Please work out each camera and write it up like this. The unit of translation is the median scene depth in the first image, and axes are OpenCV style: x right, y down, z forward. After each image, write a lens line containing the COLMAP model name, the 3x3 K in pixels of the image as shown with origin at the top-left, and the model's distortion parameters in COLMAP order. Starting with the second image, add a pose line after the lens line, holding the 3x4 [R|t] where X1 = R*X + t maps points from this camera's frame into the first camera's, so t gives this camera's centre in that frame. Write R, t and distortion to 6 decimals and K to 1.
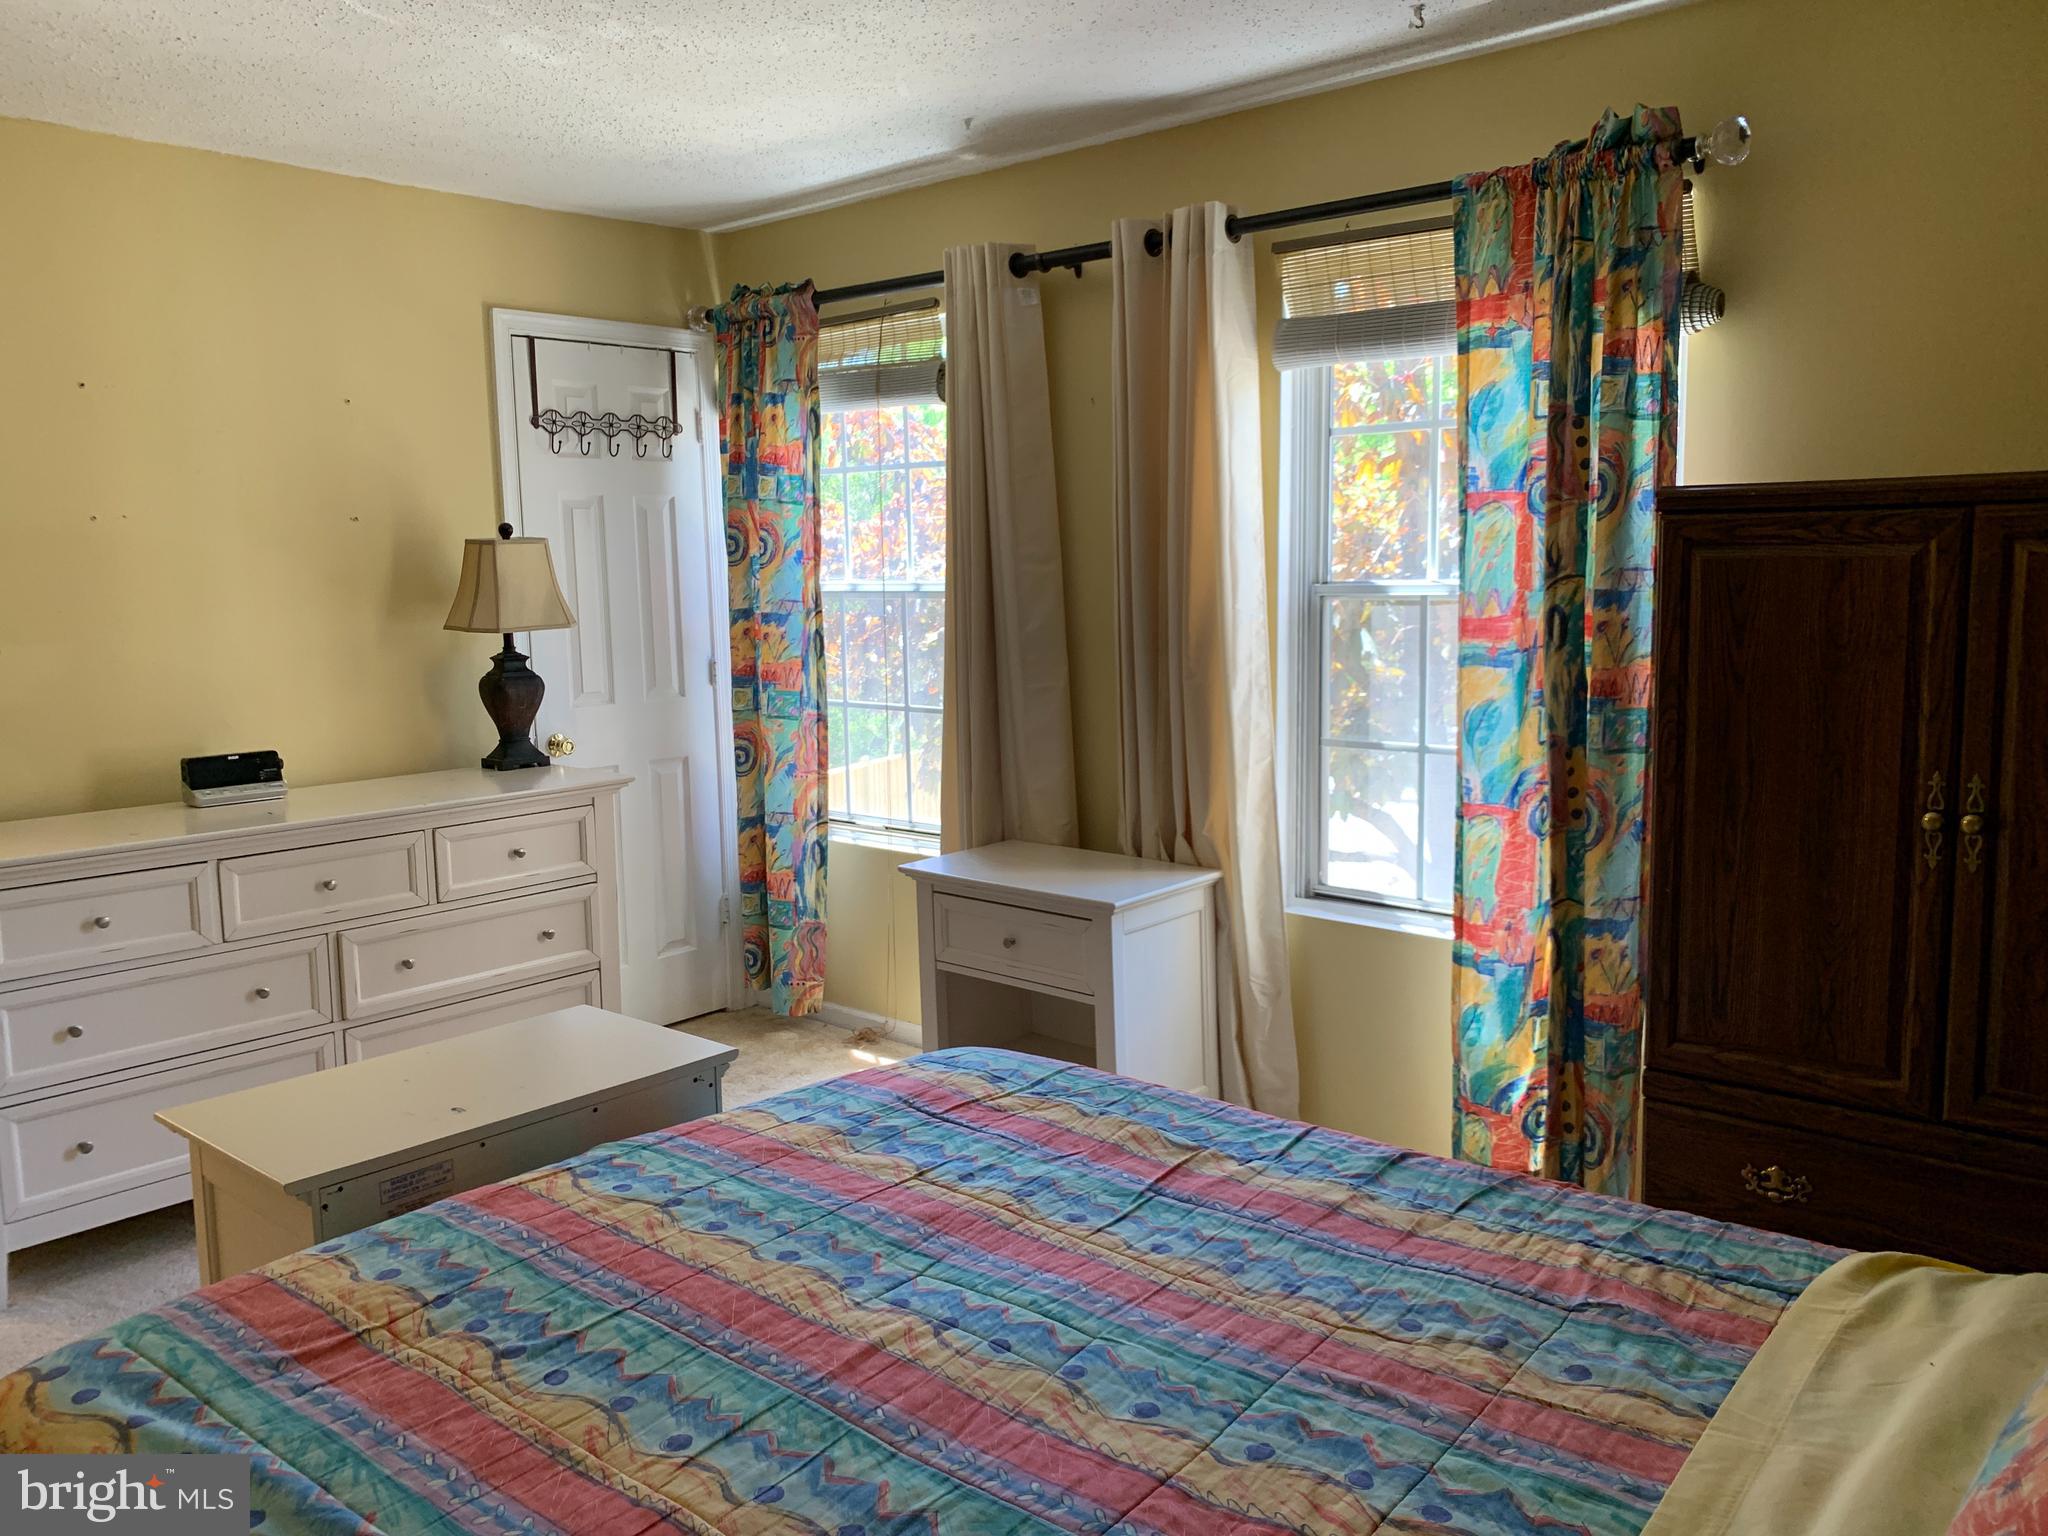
lens RADIAL K [[1575.7, 0, 1024.4], [0, 1575.7, 746.6], [0, 0, 1]] dist [0.047251, -0.079905]
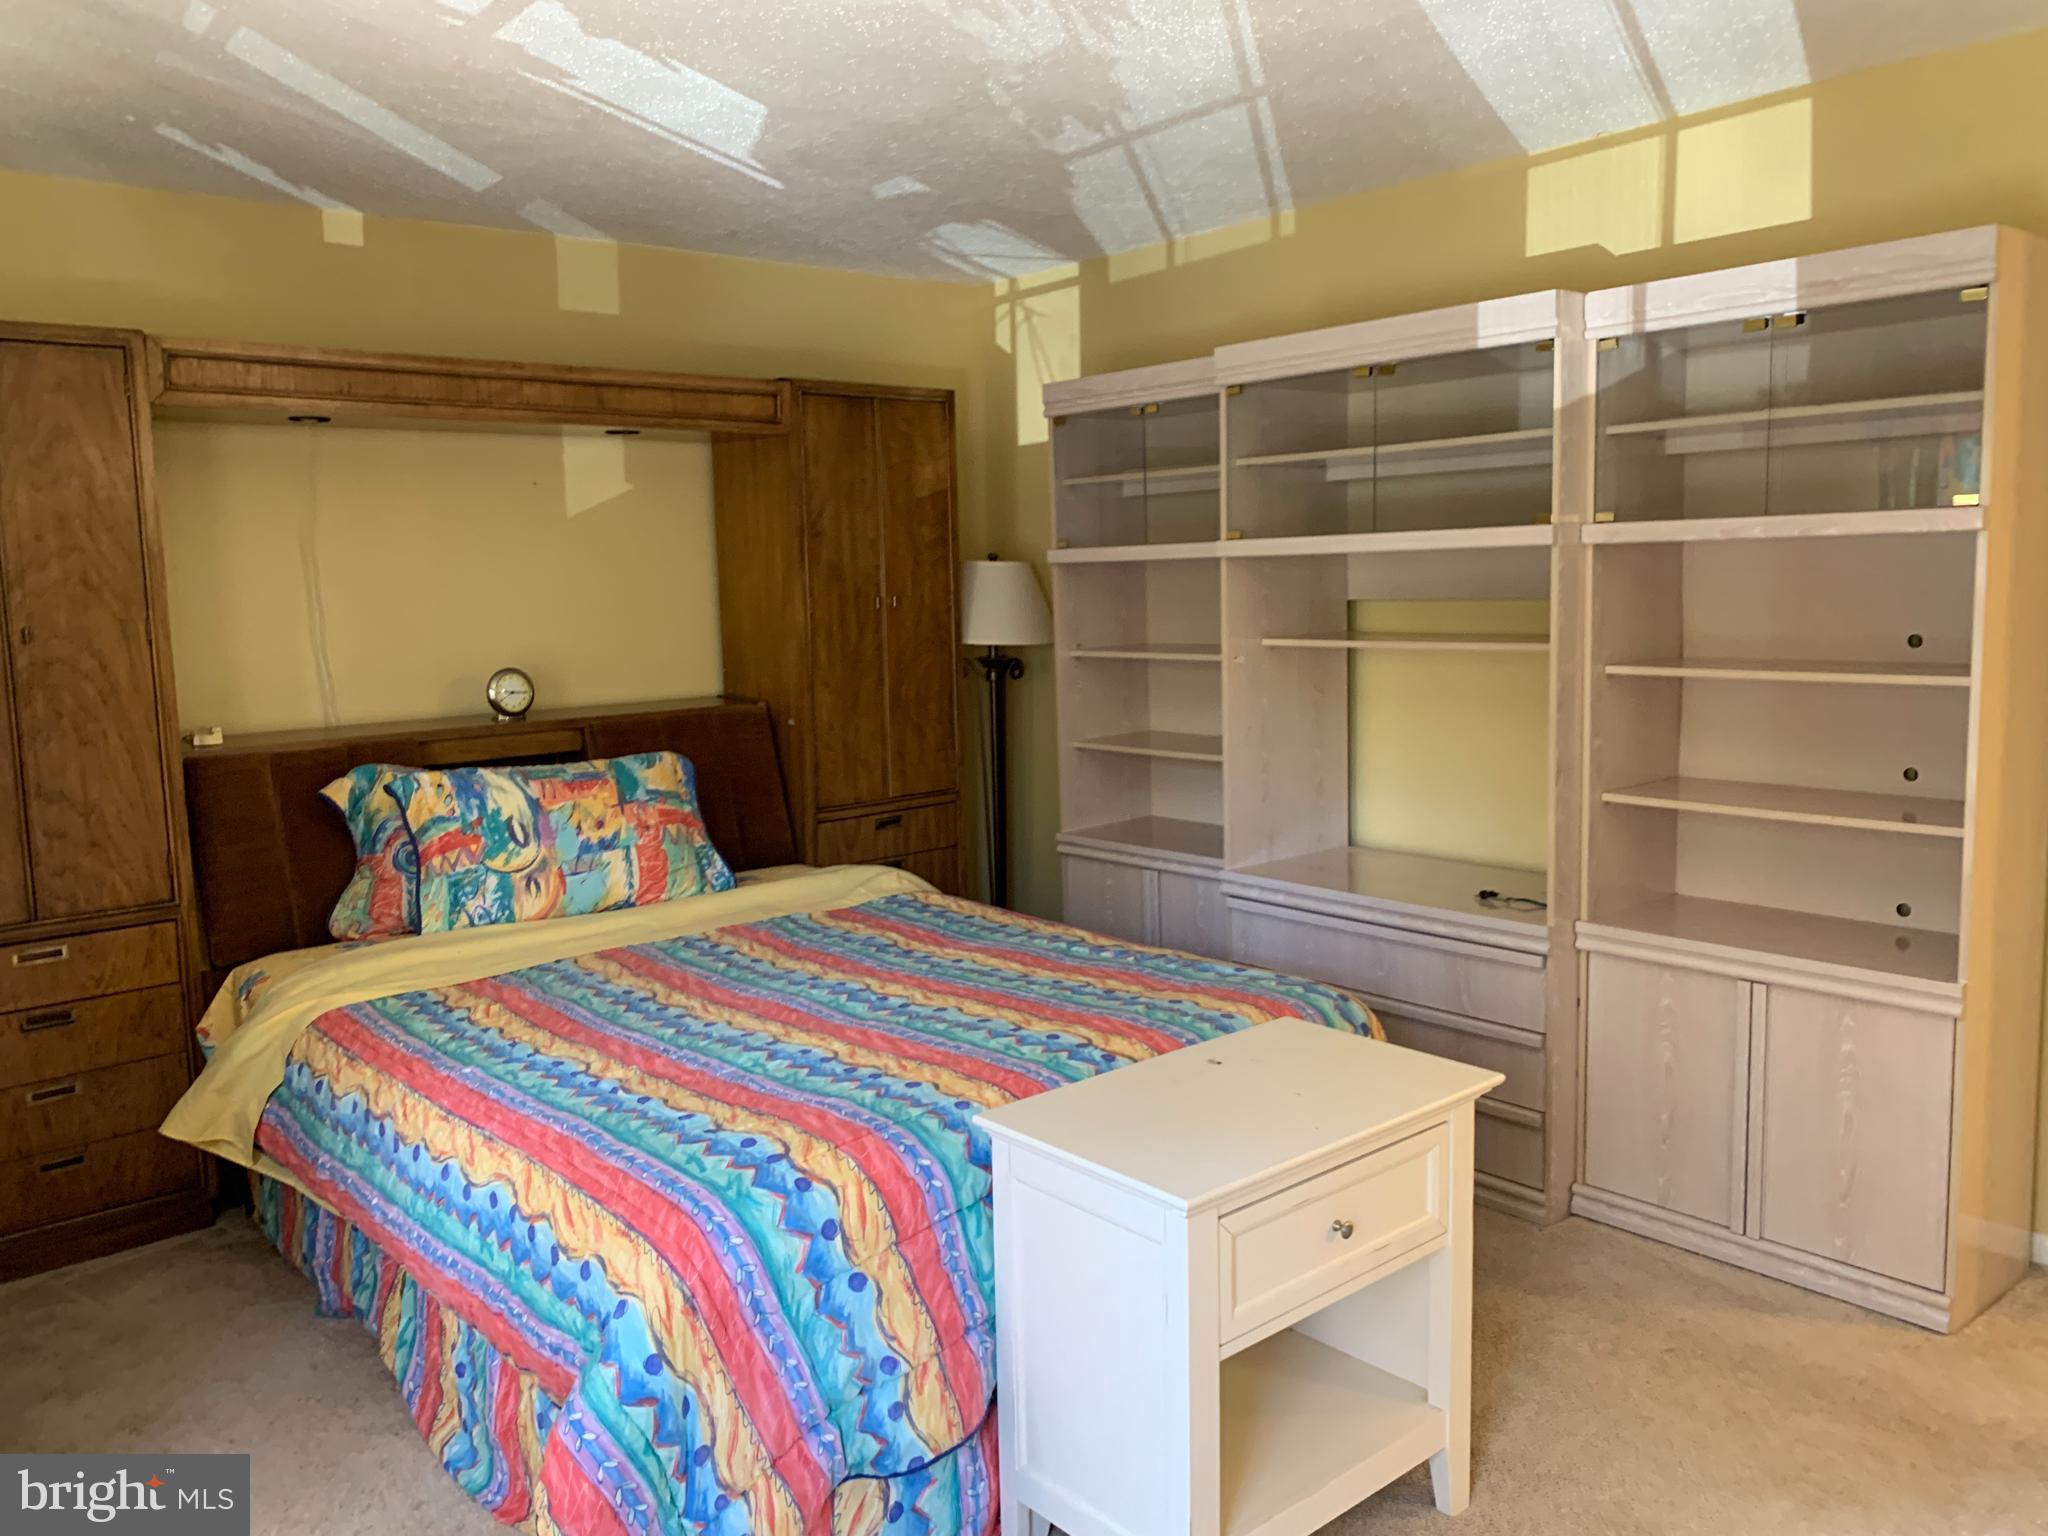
lens RADIAL K [[1575.7, 0, 1031.8], [0, 1575.7, 740.3], [0, 0, 1]] dist [0.047251, -0.079905]
pose [[-0.991027, 0.028299, 0.130635, -0.262849], [0.056710, 0.974026, 0.219219, -0.171169], [-0.121038, 0.224660, -0.966891, 1.414824]]
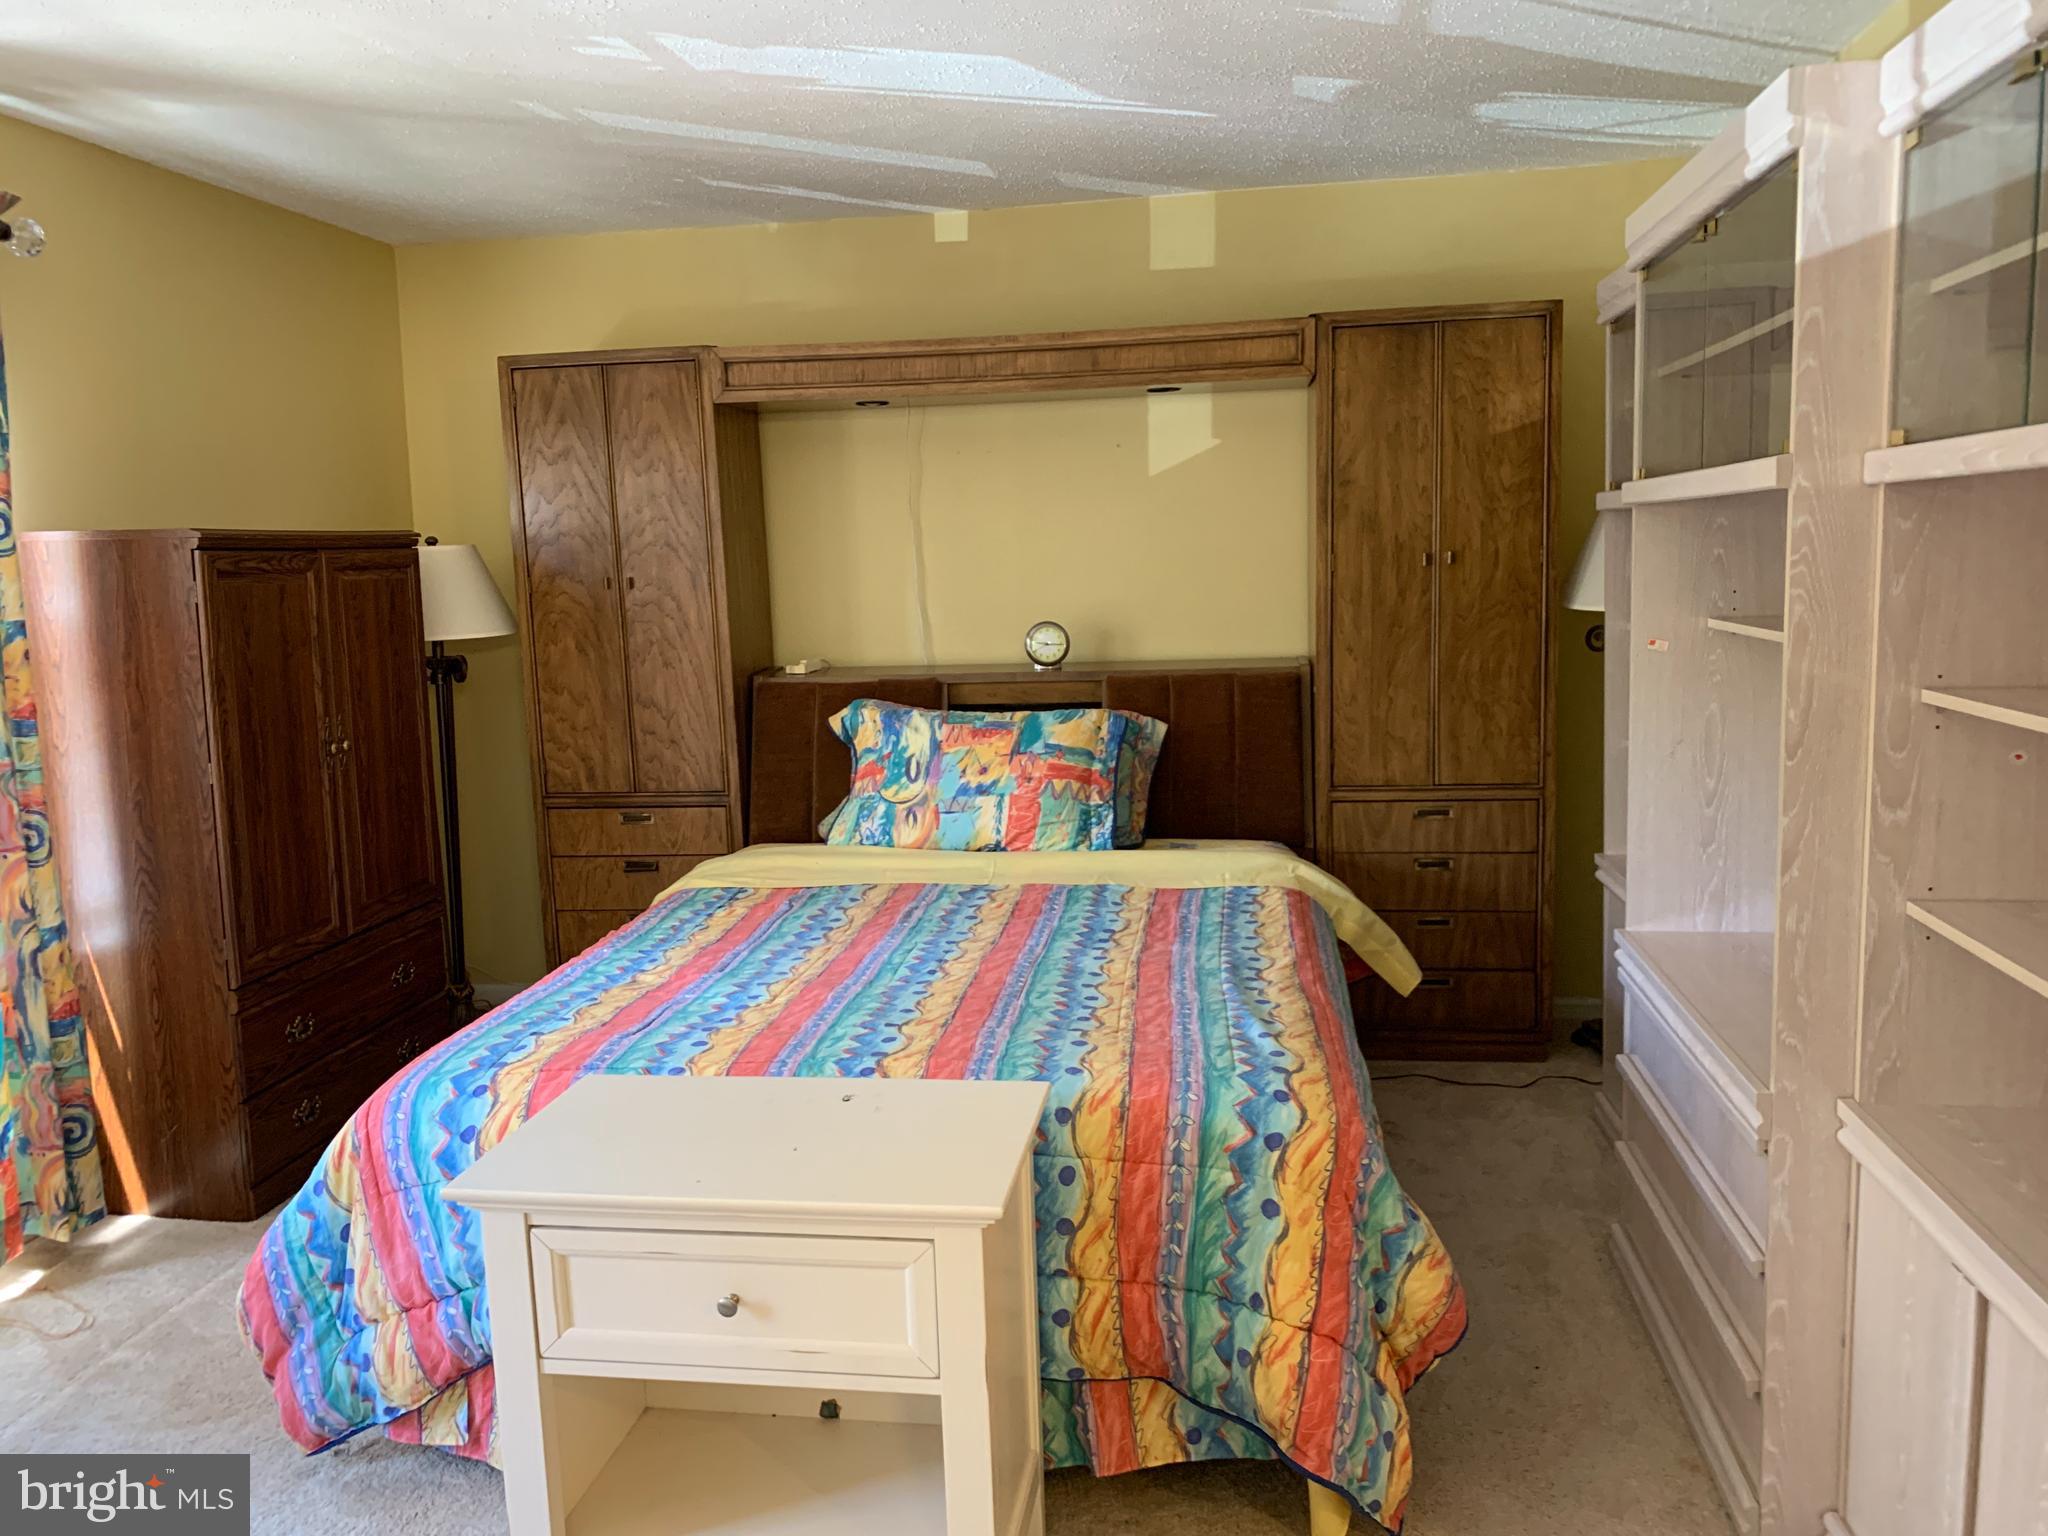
lens RADIAL K [[1575.7, 0, 1012.9], [0, 1575.7, 757.5], [0, 0, 1]] dist [0.047251, -0.079905]
pose [[-0.537584, -0.075656, 0.839810, -0.852219], [0.138551, 0.974504, 0.176481, -0.098467], [-0.831750, 0.211229, -0.513395, 0.951461]]
